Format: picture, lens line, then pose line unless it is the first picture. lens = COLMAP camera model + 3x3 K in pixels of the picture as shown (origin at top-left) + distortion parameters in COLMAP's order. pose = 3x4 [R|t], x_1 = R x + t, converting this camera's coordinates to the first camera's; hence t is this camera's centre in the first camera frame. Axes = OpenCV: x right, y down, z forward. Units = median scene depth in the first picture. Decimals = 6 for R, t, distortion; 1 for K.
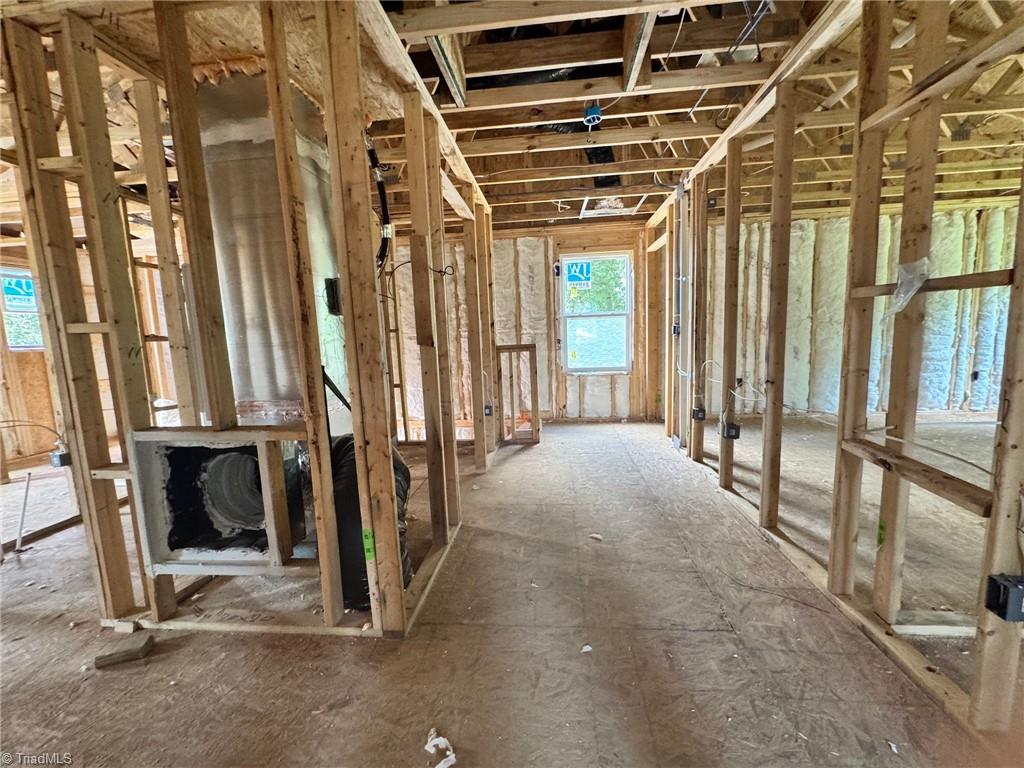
lens RADIAL K [[411.4, 0, 513.6], [0, 411.4, 387.0], [0, 0, 1]] dist [-0.003708, 0.000609]
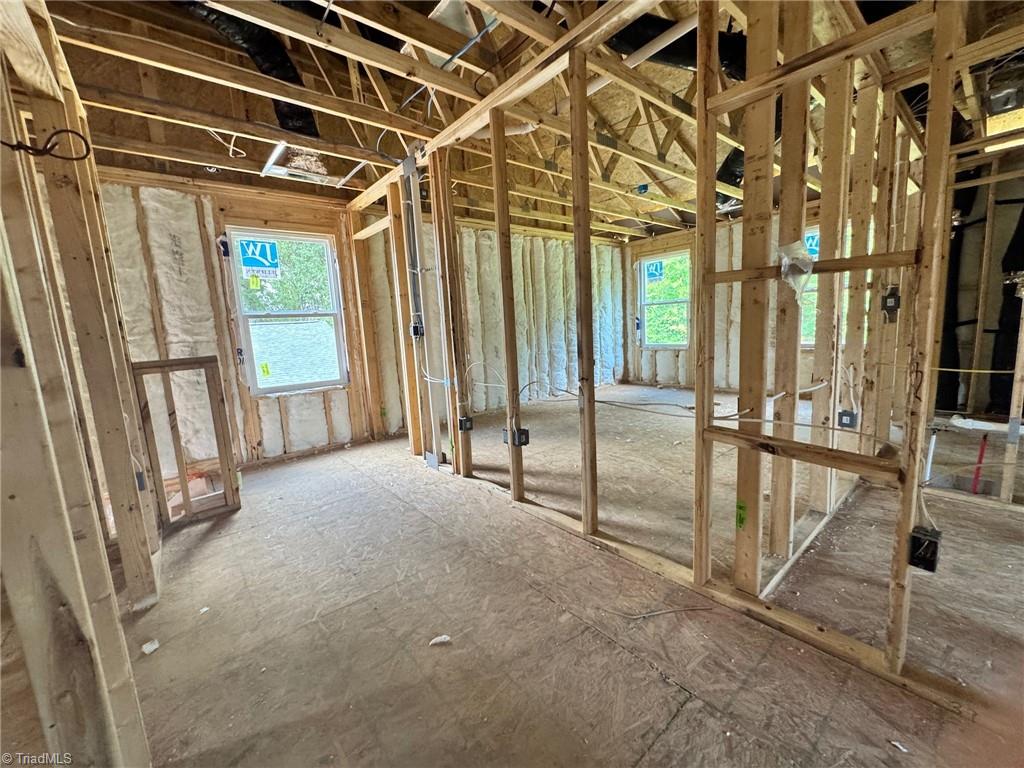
lens RADIAL K [[411.4, 0, 513.3], [0, 411.4, 385.1], [0, 0, 1]] dist [-0.003708, 0.000609]
pose [[0.700537, -0.102208, 0.706259, -0.073778], [0.119973, 0.992472, 0.024627, -0.020807], [-0.703459, 0.067480, 0.707526, 0.235297]]
